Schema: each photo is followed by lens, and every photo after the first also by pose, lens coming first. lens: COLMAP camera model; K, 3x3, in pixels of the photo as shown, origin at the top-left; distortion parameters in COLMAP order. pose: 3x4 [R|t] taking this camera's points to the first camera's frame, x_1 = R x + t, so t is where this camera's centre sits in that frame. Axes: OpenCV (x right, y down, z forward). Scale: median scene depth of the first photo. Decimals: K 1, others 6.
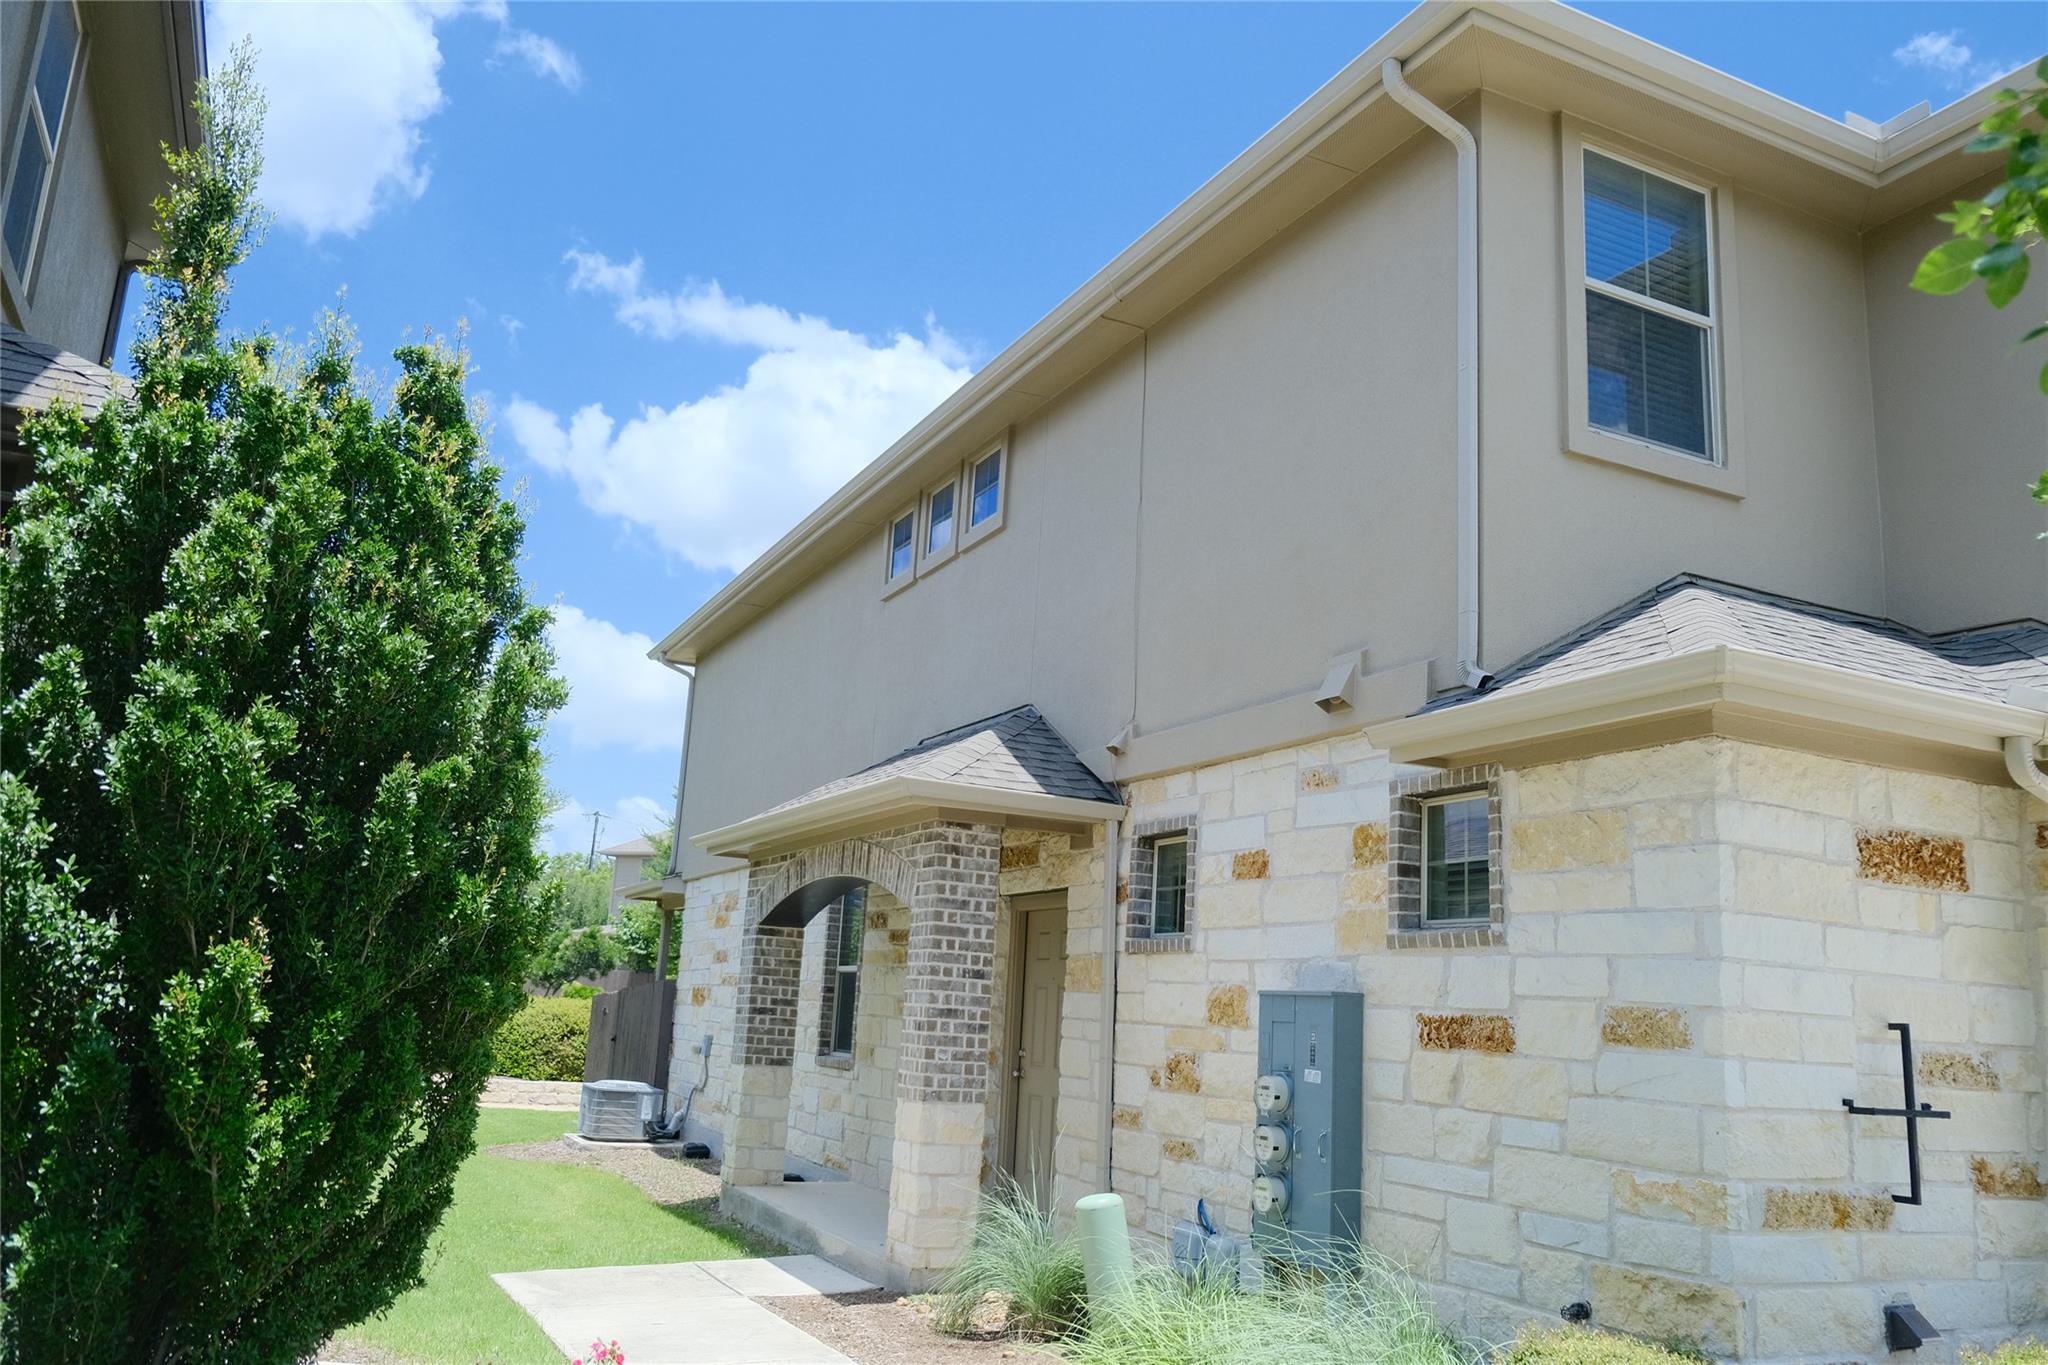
lens RADIAL K [[1600.8, 0, 1024.0], [0, 1600.8, 682.5], [0, 0, 1]] dist [-0.023195, 0.000223]
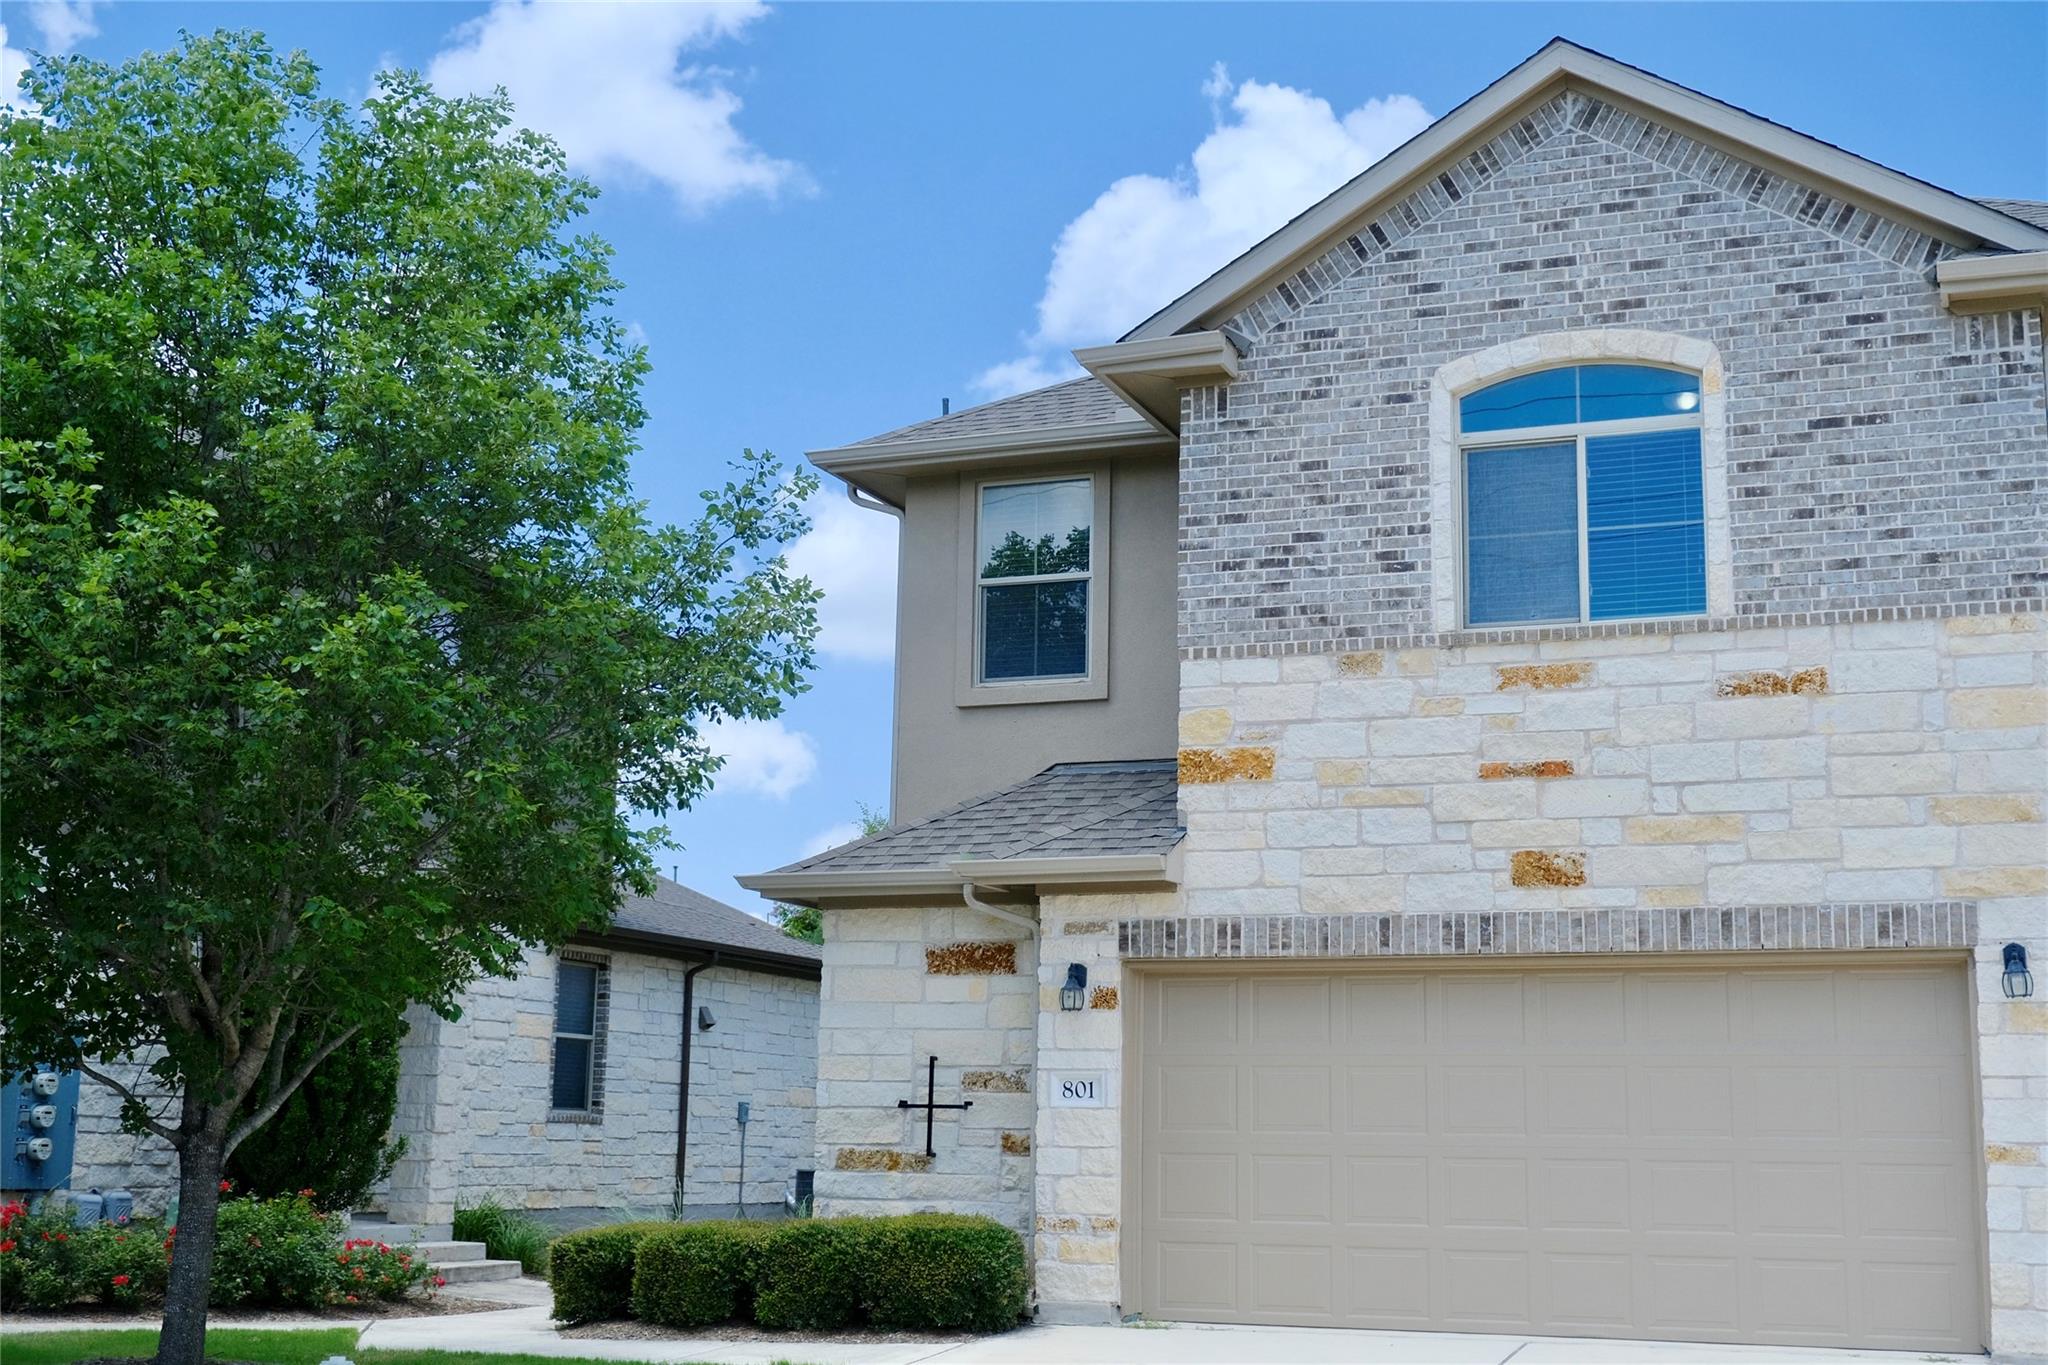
lens RADIAL K [[2508.9, 0, 1024.0], [0, 2508.9, 682.5], [0, 0, 1]] dist [0.000427, 0.000555]
pose [[0.685043, -0.180064, -0.705899, 2.603490], [0.181399, 0.980614, -0.074101, 0.032275], [0.705557, -0.077287, 0.704426, -0.836807]]
